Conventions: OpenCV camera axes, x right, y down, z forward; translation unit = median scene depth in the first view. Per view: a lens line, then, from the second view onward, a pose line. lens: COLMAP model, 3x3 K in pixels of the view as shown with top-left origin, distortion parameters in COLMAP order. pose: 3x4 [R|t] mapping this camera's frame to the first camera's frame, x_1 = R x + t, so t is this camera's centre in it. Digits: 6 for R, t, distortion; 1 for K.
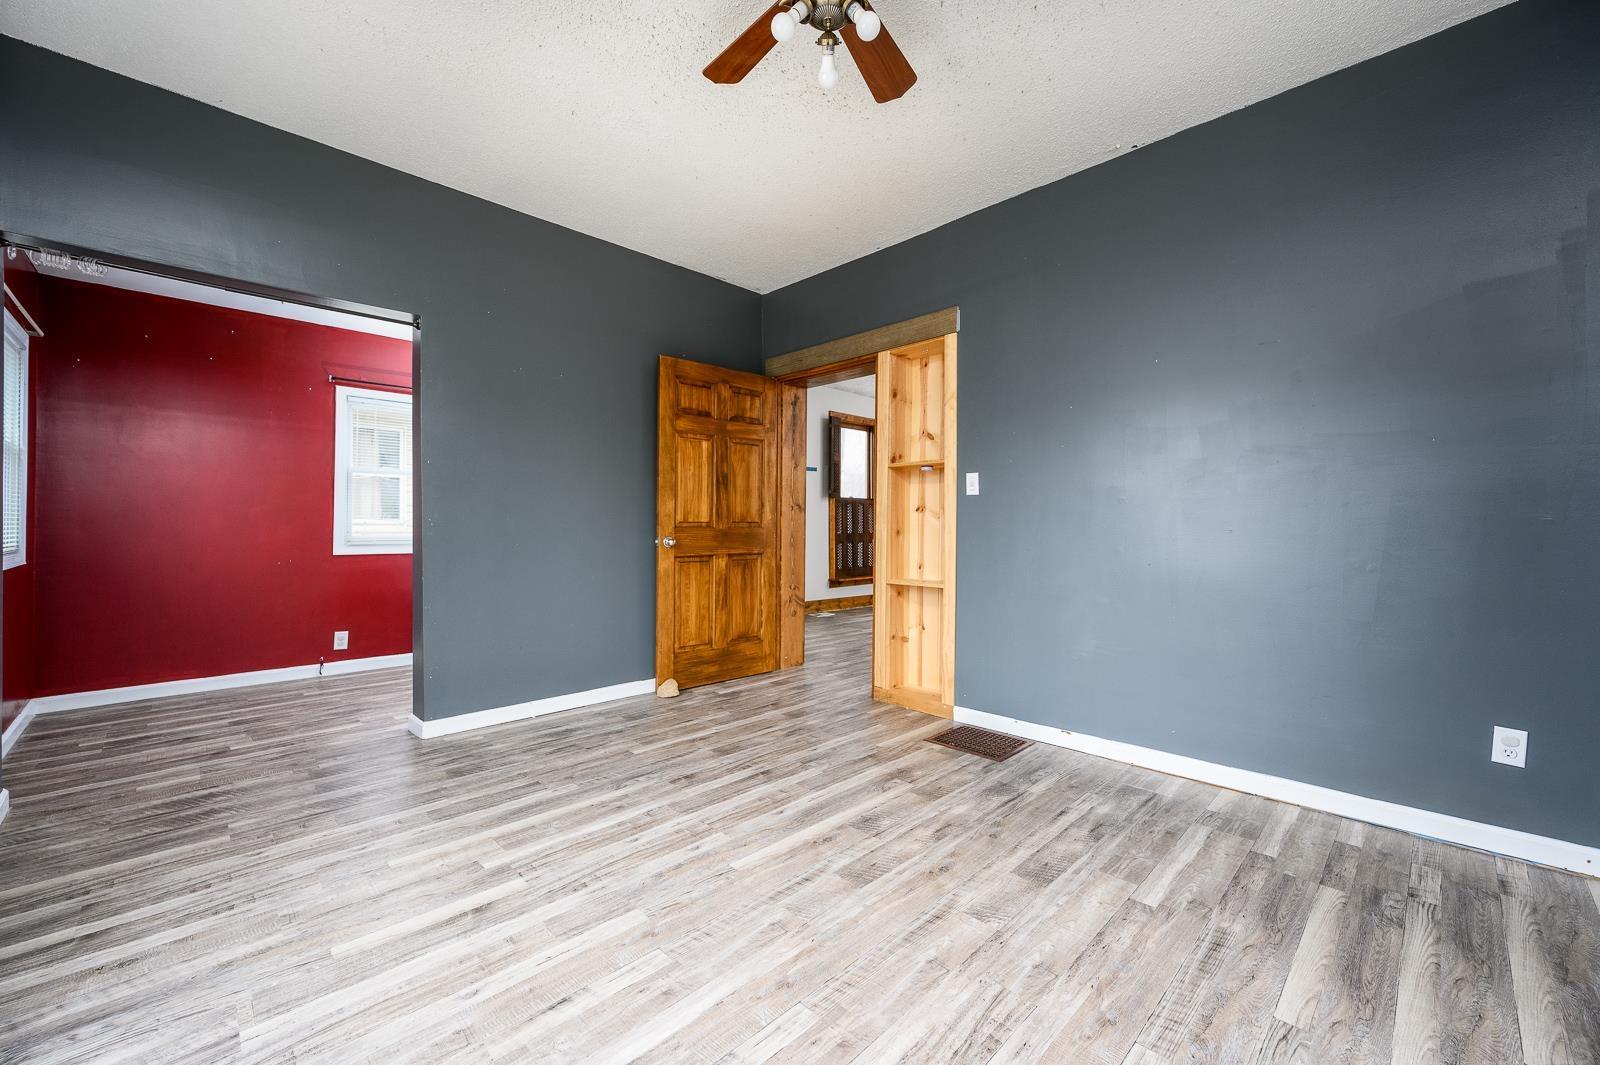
lens RADIAL K [[638.9, 0, 800.1], [0, 638.9, 532.1], [0, 0, 1]] dist [-0.004024, -0.000789]
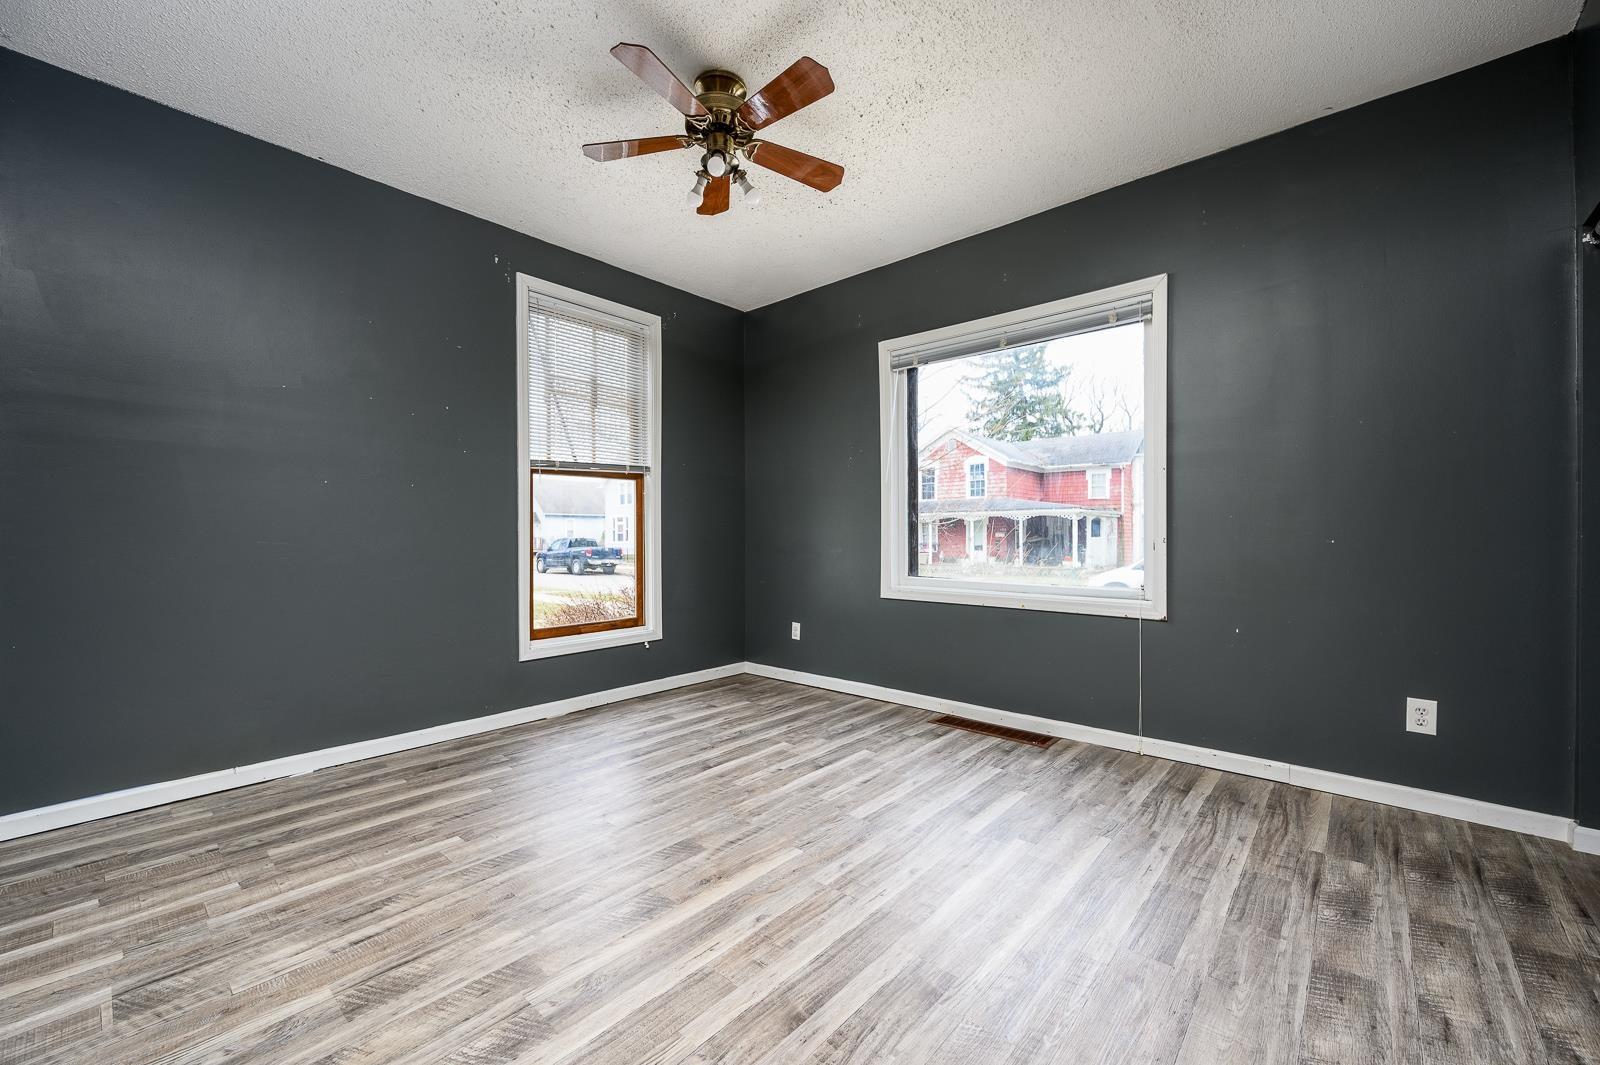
lens RADIAL K [[638.9, 0, 799.7], [0, 638.9, 530.0], [0, 0, 1]] dist [-0.004024, -0.000789]
pose [[-0.997857, -0.002110, -0.065394, -0.032559], [-0.002467, 0.999983, 0.005368, -0.024093], [0.065381, 0.005517, -0.997845, 2.038420]]
